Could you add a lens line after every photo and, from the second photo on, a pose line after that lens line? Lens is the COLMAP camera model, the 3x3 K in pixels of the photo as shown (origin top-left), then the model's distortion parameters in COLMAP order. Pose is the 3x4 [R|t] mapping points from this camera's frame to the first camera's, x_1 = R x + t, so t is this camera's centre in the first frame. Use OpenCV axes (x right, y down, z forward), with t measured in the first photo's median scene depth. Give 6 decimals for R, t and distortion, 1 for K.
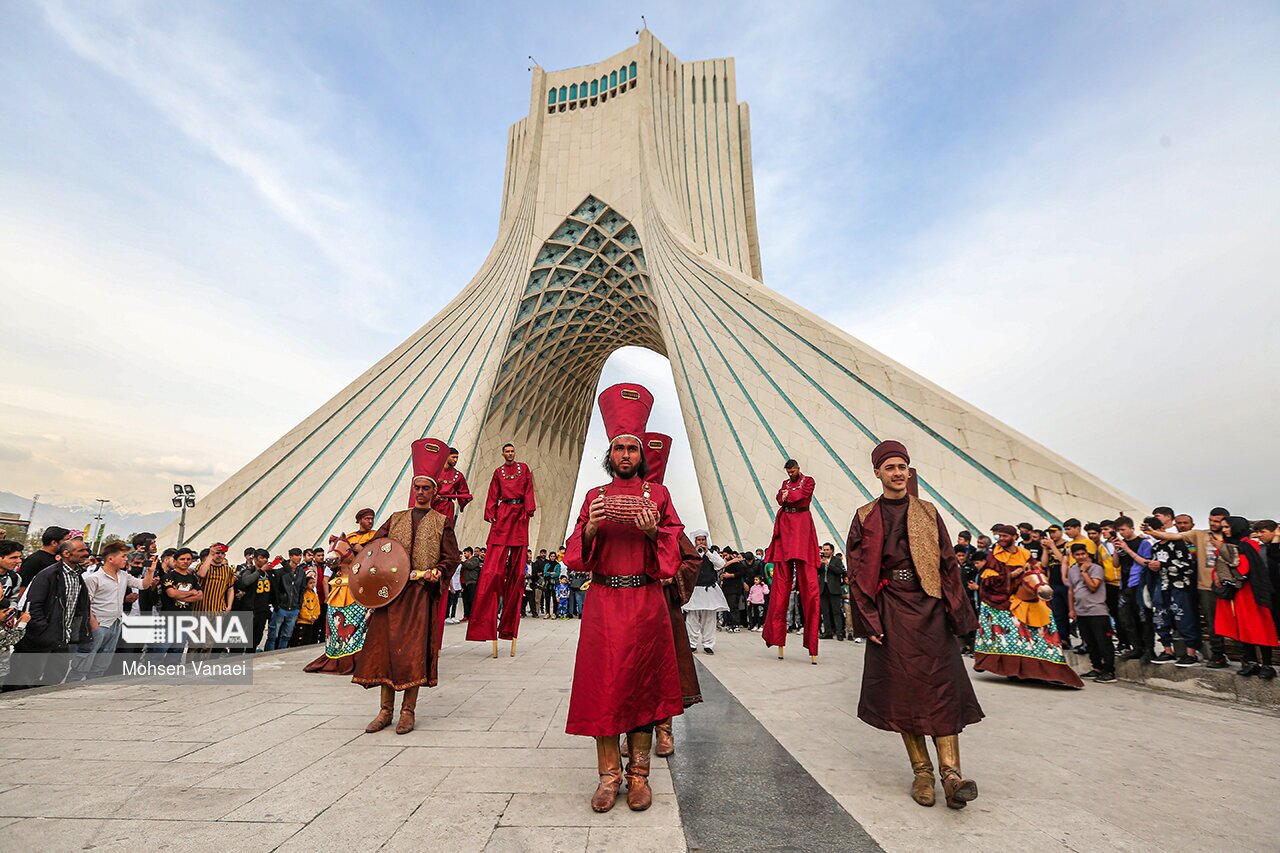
lens RADIAL K [[599.3, 0, 640.0], [0, 599.3, 426.5], [0, 0, 1]] dist [-0.056042, 0.000634]
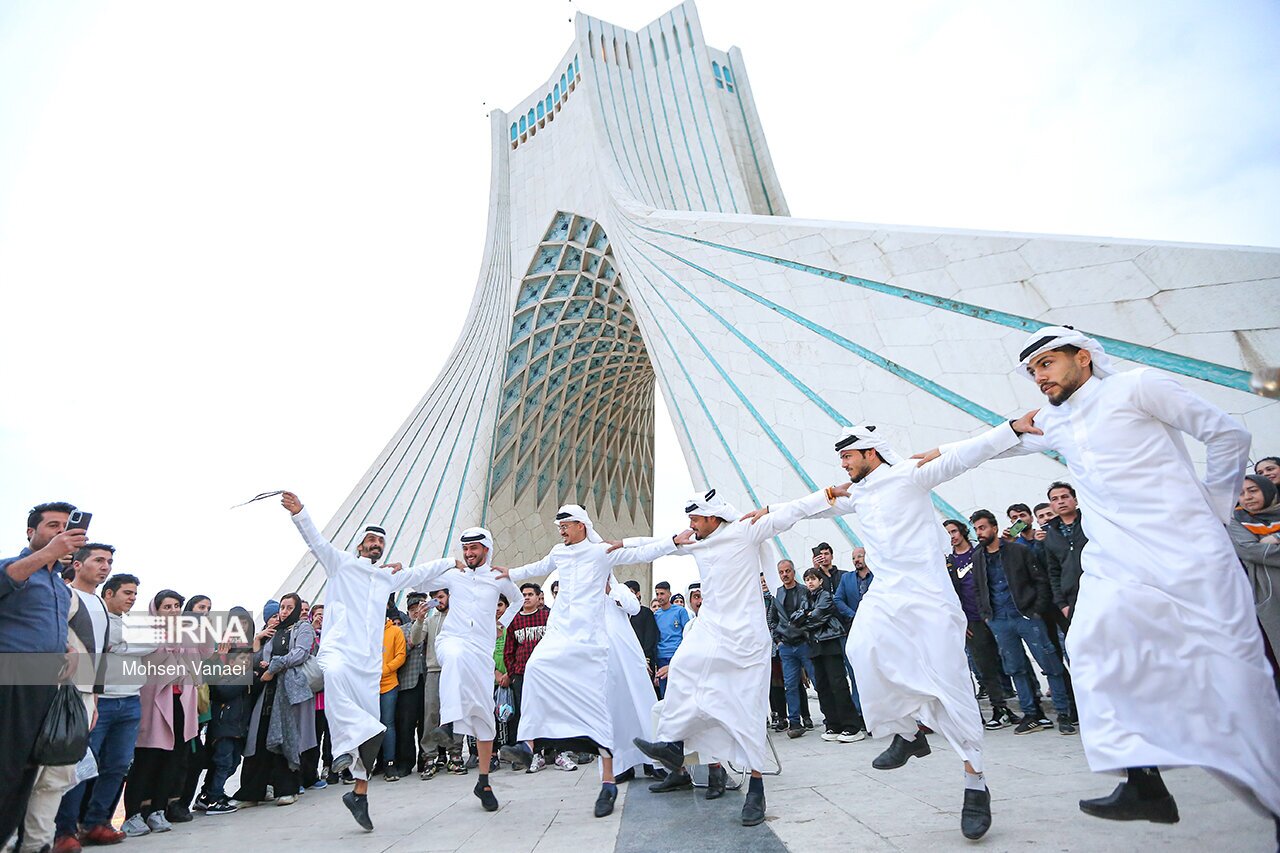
lens RADIAL K [[612.2, 0, 603.6], [0, 612.2, 431.0], [0, 0, 1]] dist [-0.029927, -0.000076]
pose [[0.904308, -0.249838, -0.346134, 0.198425], [0.205905, 0.965569, -0.158997, 0.067246], [0.373940, 0.072511, 0.924614, 0.233039]]
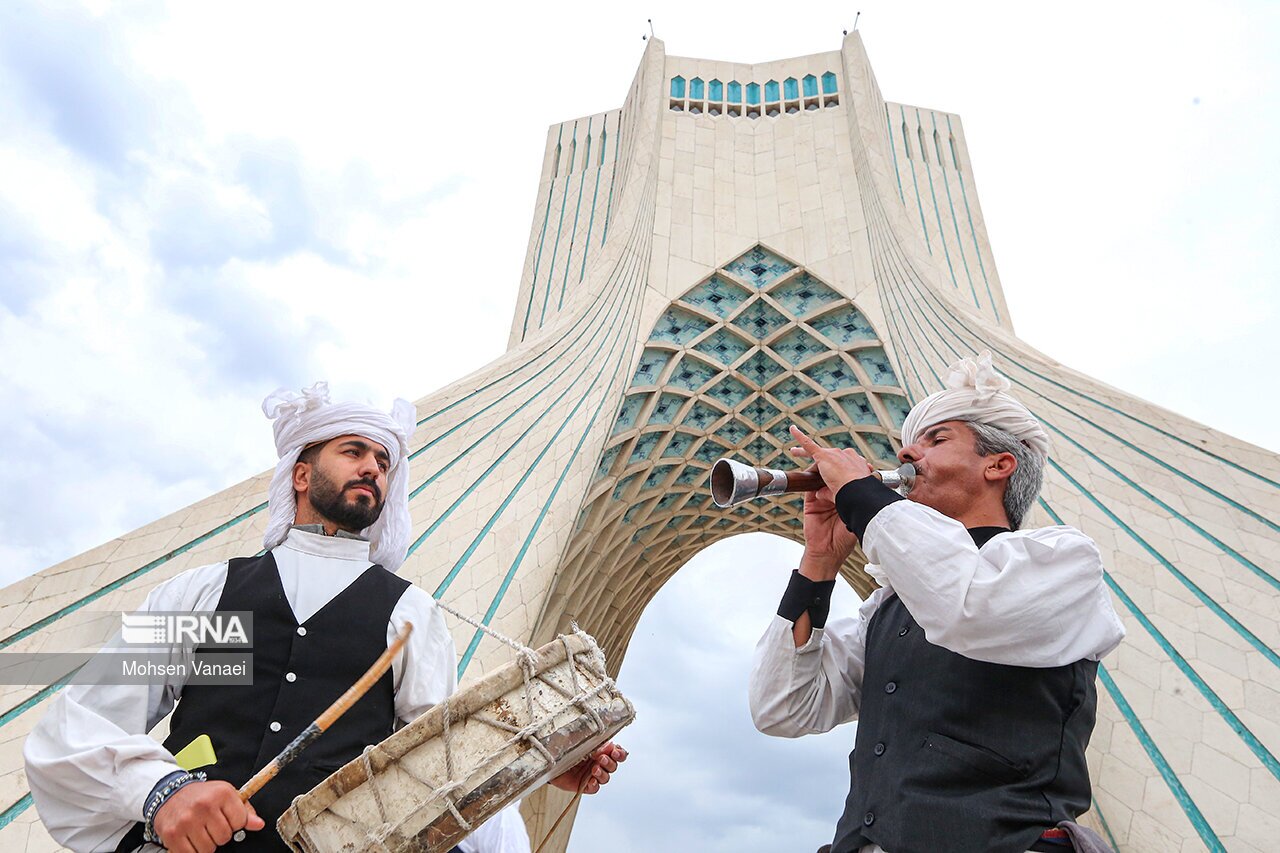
lens RADIAL K [[952.8, 0, 640.5], [0, 952.8, 410.9], [0, 0, 1]] dist [-0.014670, 0.003160]
pose [[0.953798, 0.206677, 0.218070, -0.345309], [-0.119559, 0.926958, -0.355603, 0.077653], [-0.275637, 0.313101, 0.908841, 0.275031]]
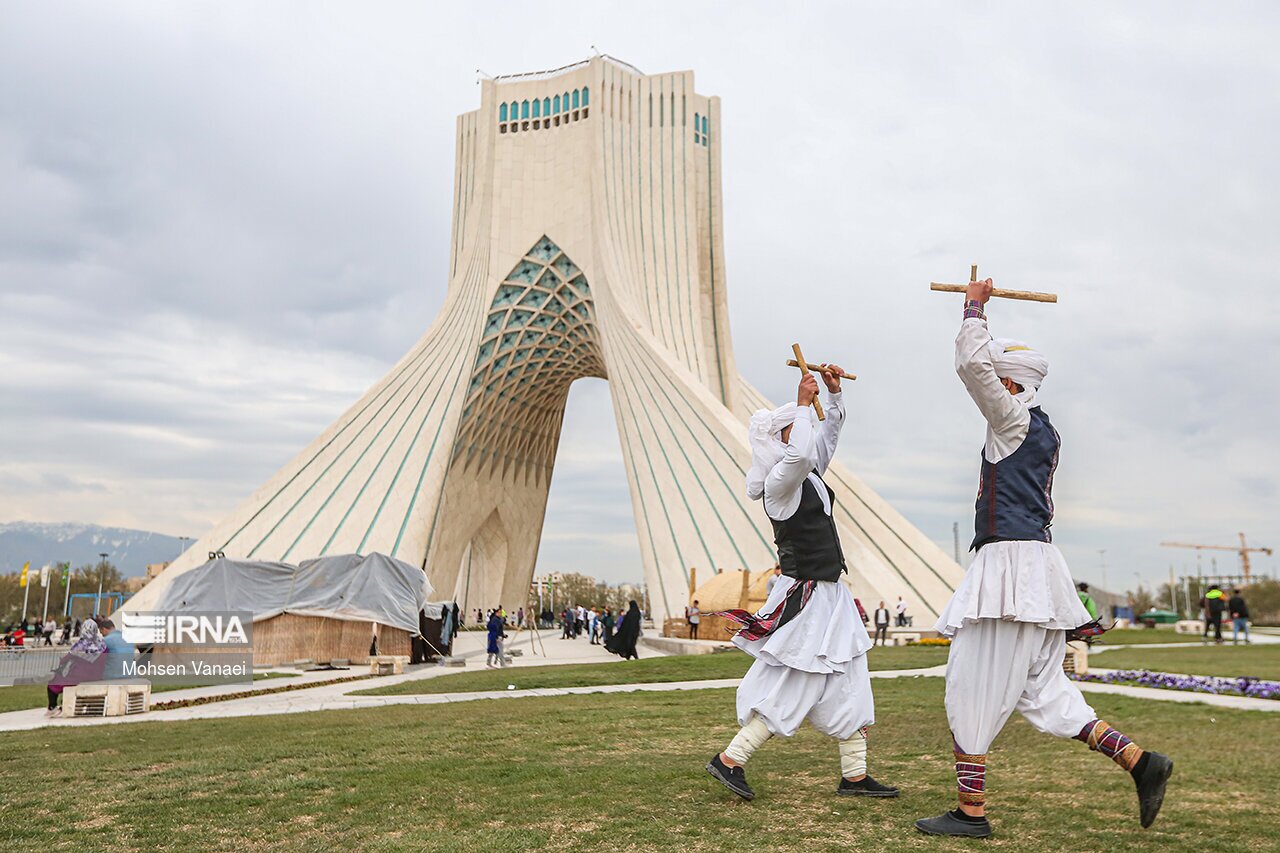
lens RADIAL K [[1199.6, 0, 726.4], [0, 1199.6, 375.2], [0, 0, 1]] dist [-0.030536, 0.001444]
pose [[0.999753, -0.021526, 0.005567, 0.202429], [0.021149, 0.997939, 0.060590, -0.267928], [-0.006860, -0.060458, 0.998147, -1.011307]]
